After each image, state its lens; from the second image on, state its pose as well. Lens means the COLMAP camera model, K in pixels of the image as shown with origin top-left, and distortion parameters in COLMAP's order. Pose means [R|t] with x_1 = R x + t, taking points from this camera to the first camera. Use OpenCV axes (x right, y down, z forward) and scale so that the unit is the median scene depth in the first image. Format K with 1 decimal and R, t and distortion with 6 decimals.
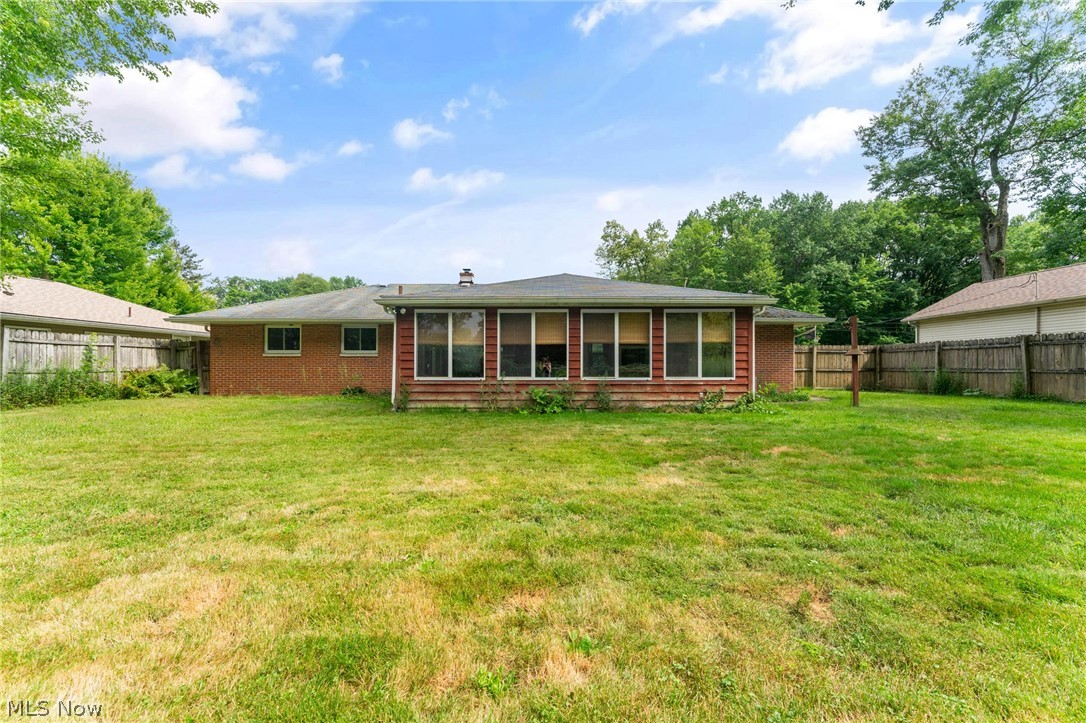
lens RADIAL K [[431.1, 0, 549.2], [0, 431.1, 362.7], [0, 0, 1]] dist [-0.000096, 0.000136]
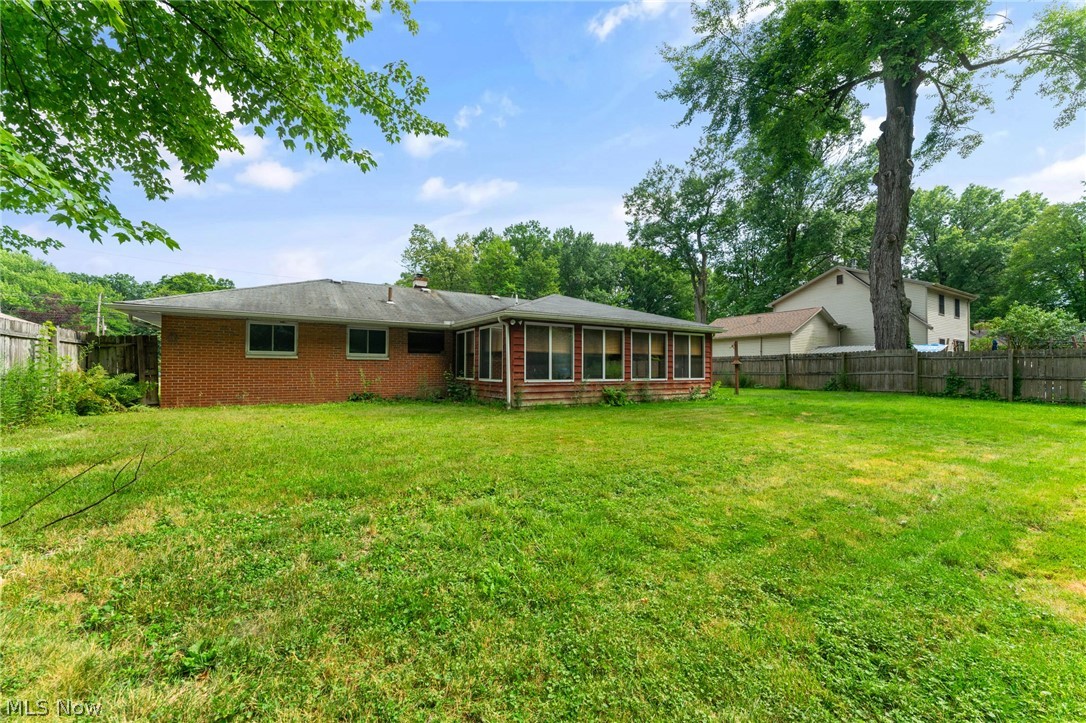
lens RADIAL K [[431.1, 0, 549.2], [0, 431.1, 362.7], [0, 0, 1]] dist [-0.000096, 0.000136]
pose [[0.844614, 0.012013, 0.535240, -0.610369], [-0.006916, 0.999910, -0.011528, 0.000107], [-0.535330, 0.006035, 0.844621, -0.013039]]
